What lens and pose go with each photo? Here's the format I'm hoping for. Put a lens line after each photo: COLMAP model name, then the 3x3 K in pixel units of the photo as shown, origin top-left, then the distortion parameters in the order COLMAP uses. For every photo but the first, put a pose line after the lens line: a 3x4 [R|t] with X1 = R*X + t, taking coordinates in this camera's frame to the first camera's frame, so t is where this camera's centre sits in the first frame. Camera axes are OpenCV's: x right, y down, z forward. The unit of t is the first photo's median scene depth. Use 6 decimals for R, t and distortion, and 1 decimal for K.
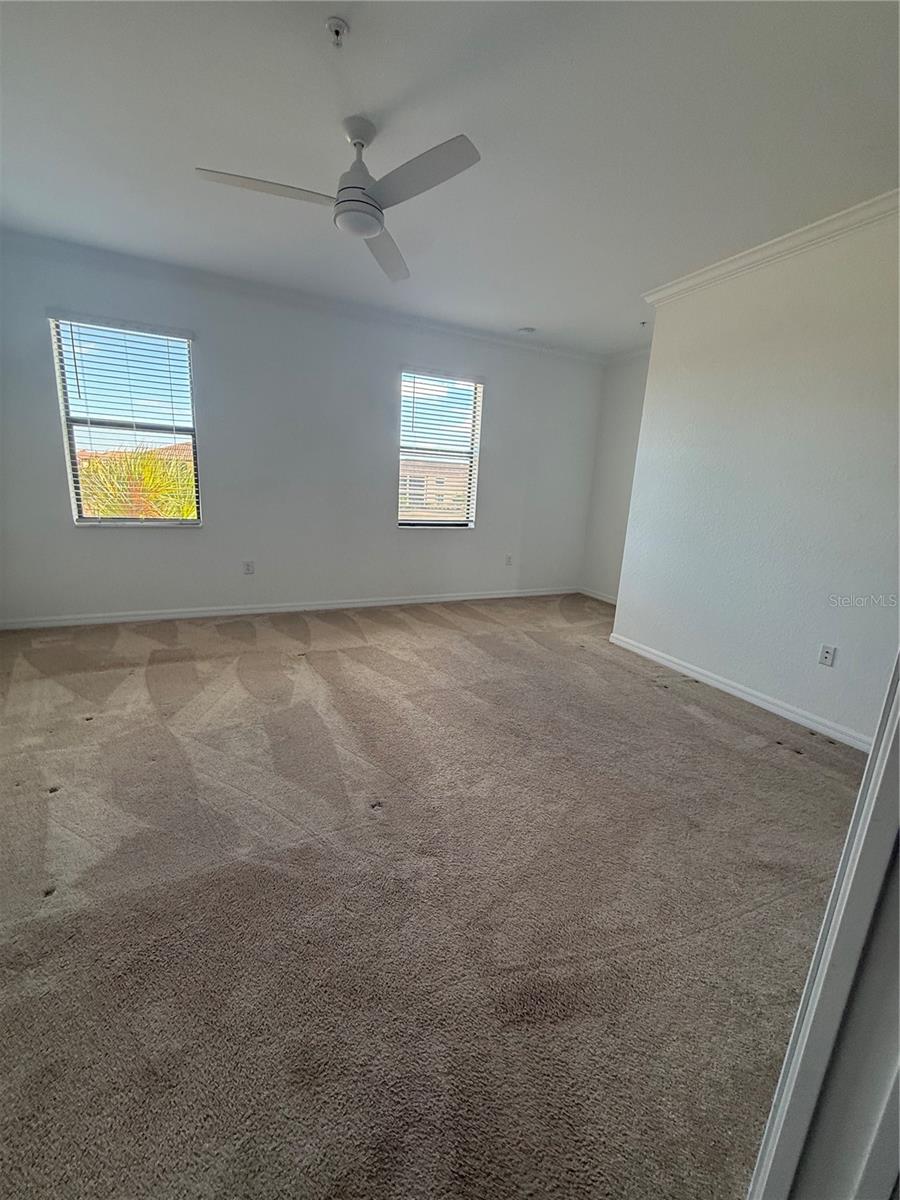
lens RADIAL K [[484.0, 0, 450.4], [0, 484.0, 601.9], [0, 0, 1]] dist [0.001743, 0.000163]
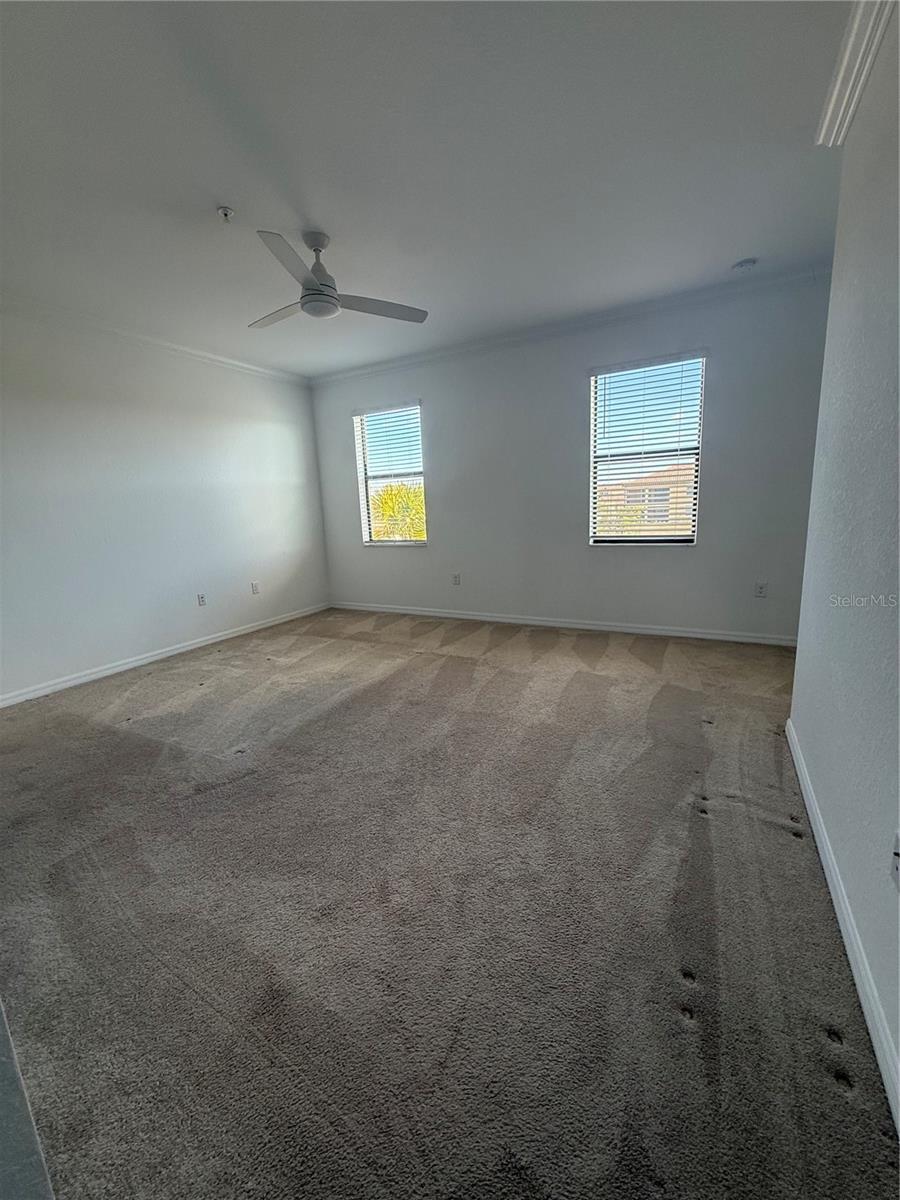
lens RADIAL K [[484.0, 0, 449.4], [0, 484.0, 602.9], [0, 0, 1]] dist [0.001743, 0.000163]
pose [[0.570818, 0.093433, -0.815743, 0.643831], [-0.115528, 0.992760, 0.032868, -0.056100], [0.812909, 0.075479, 0.577479, 0.336668]]
